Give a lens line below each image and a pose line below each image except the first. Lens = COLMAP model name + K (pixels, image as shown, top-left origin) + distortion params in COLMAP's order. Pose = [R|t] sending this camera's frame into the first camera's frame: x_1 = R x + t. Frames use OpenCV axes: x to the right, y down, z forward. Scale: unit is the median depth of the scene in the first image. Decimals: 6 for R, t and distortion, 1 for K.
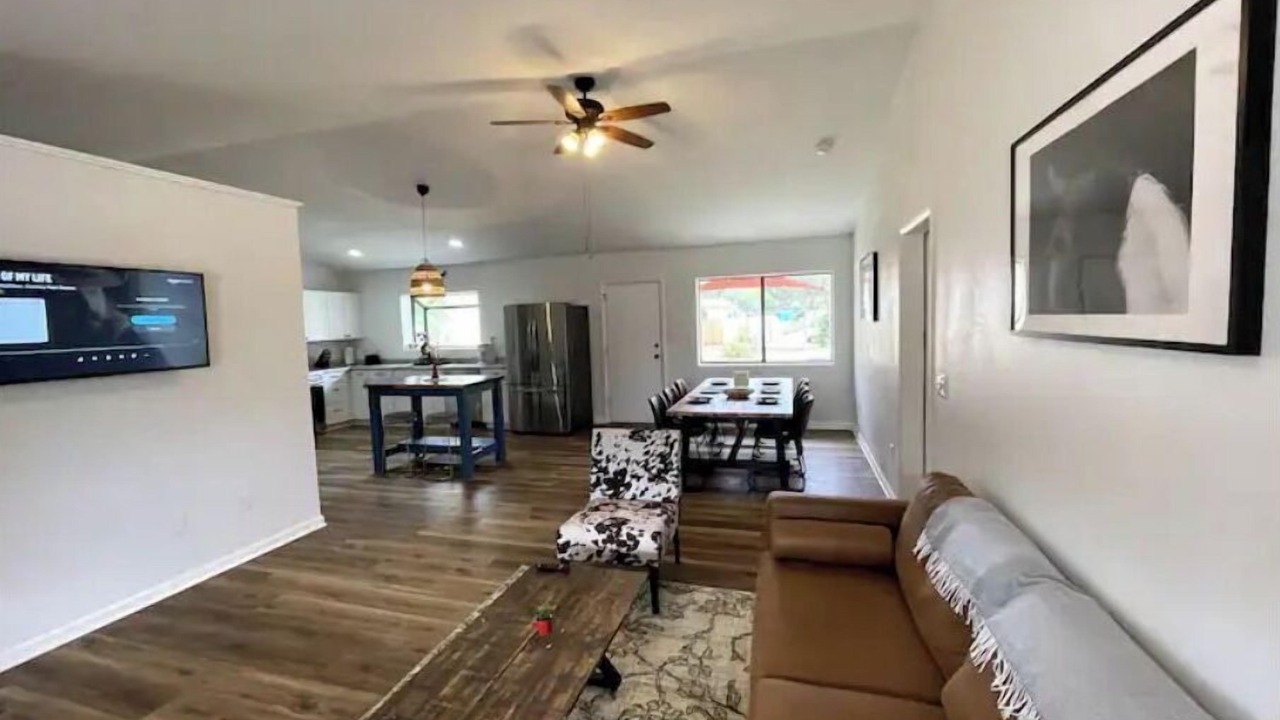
lens RADIAL K [[523.1, 0, 638.6], [0, 523.1, 355.5], [0, 0, 1]] dist [-0.001773, -0.000461]
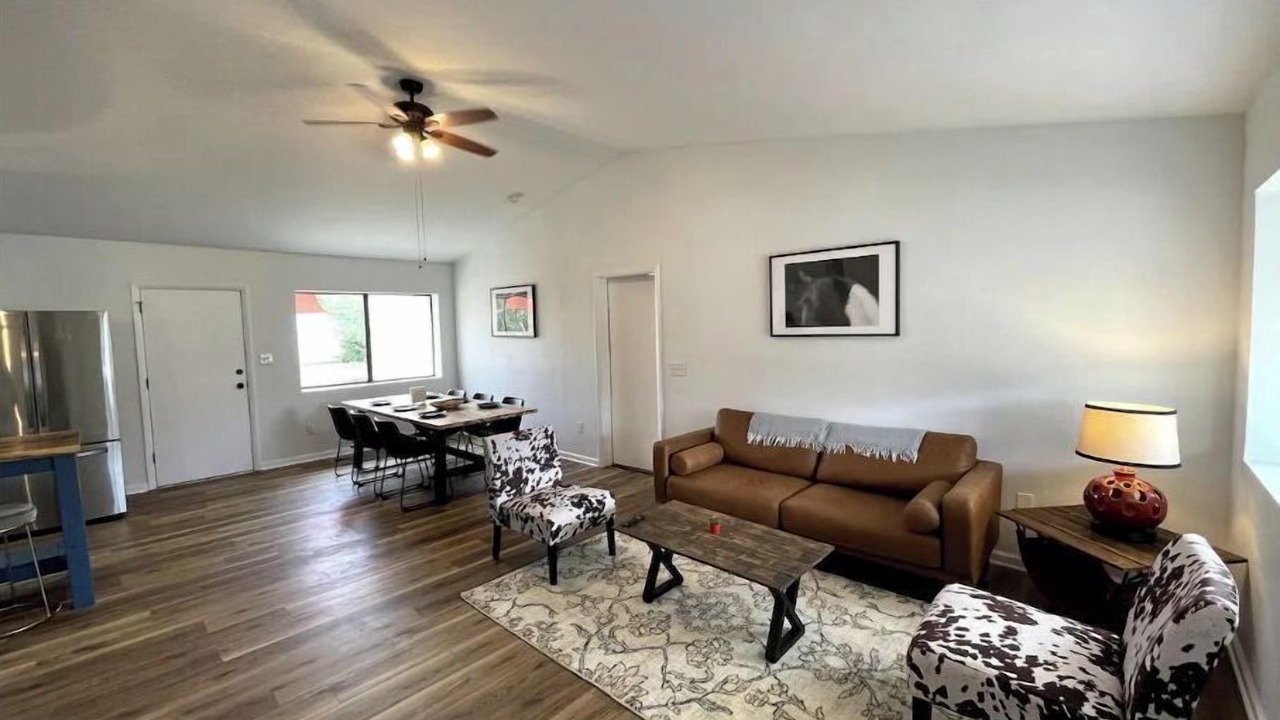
lens RADIAL K [[523.1, 0, 638.6], [0, 523.1, 355.5], [0, 0, 1]] dist [-0.001773, -0.000461]
pose [[0.443083, -0.034524, 0.895816, -0.892370], [0.073664, 0.997281, 0.001999, -0.001603], [-0.893449, 0.065103, 0.444421, 0.269172]]
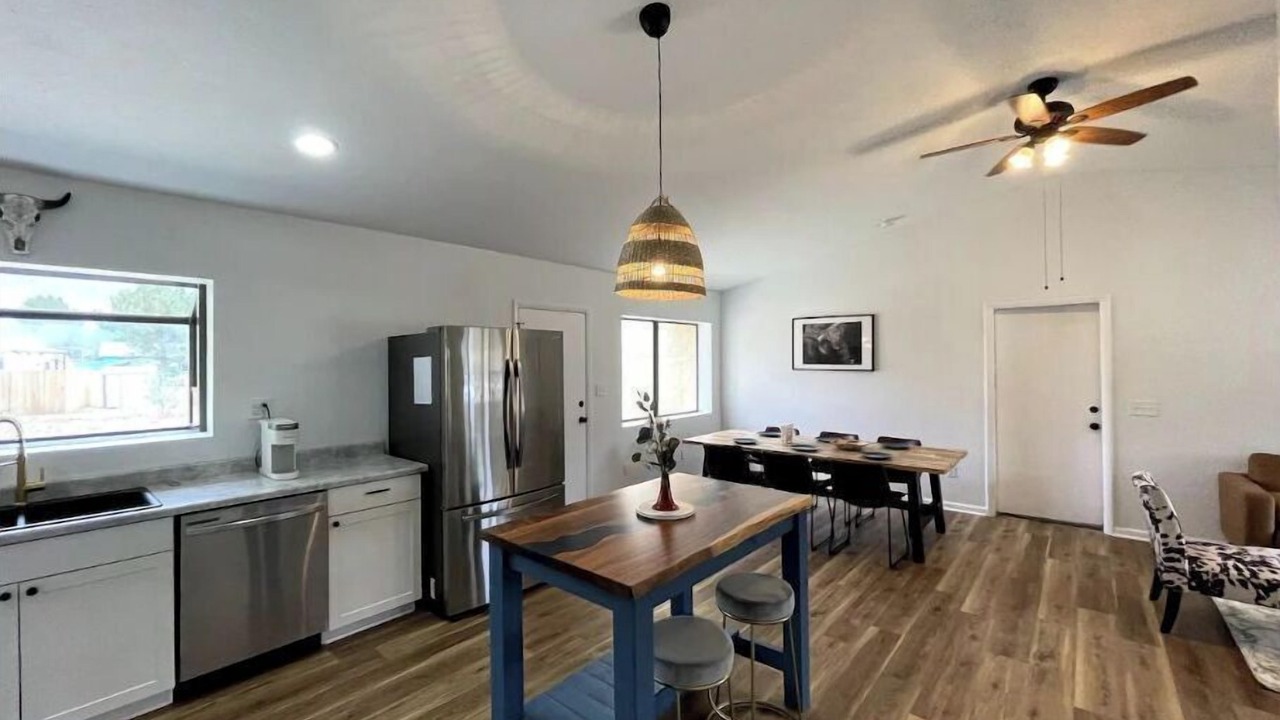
lens RADIAL K [[523.1, 0, 638.6], [0, 523.1, 355.5], [0, 0, 1]] dist [-0.001773, -0.000461]
pose [[0.400432, 0.039583, 0.915471, -1.269354], [0.057018, 0.996054, -0.068007, -0.069358], [-0.914551, 0.079431, 0.396595, 1.462313]]
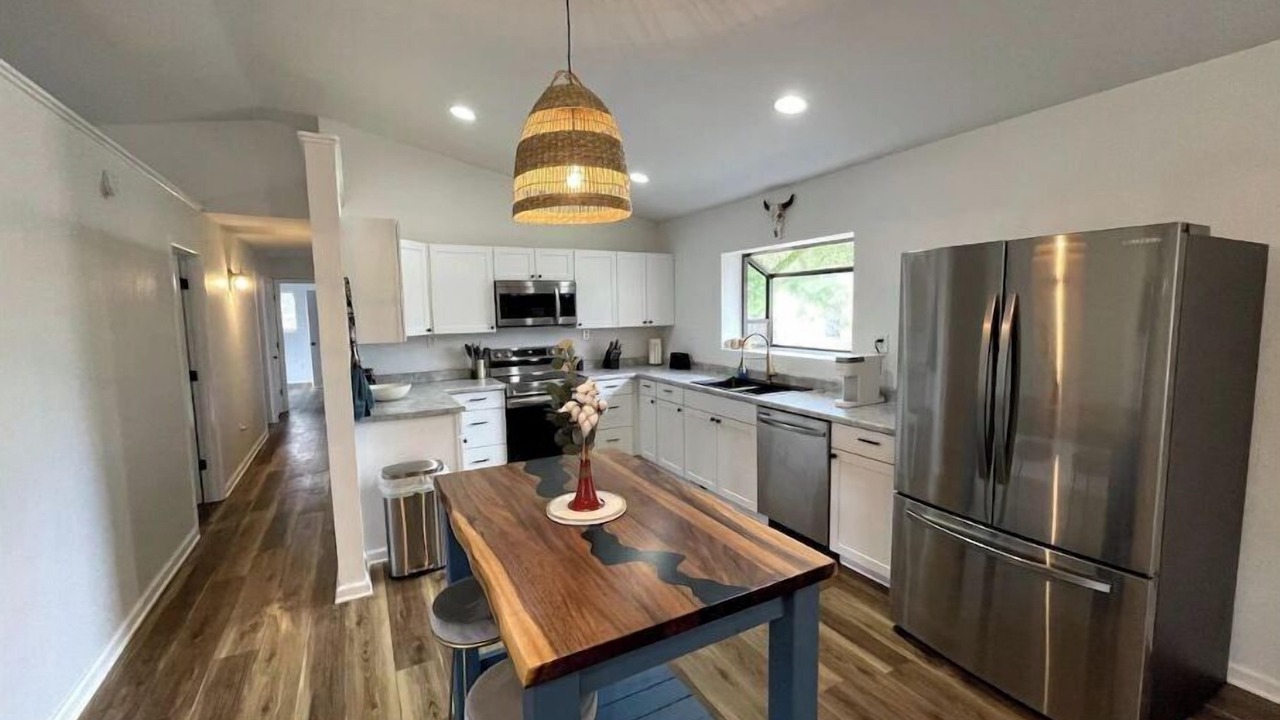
lens RADIAL K [[523.1, 0, 638.6], [0, 523.1, 355.5], [0, 0, 1]] dist [-0.001773, -0.000461]
pose [[0.704650, 0.084150, -0.704547, -0.295936], [-0.059096, 0.996453, 0.059910, -0.085629], [0.707089, -0.000580, 0.707124, 1.401356]]
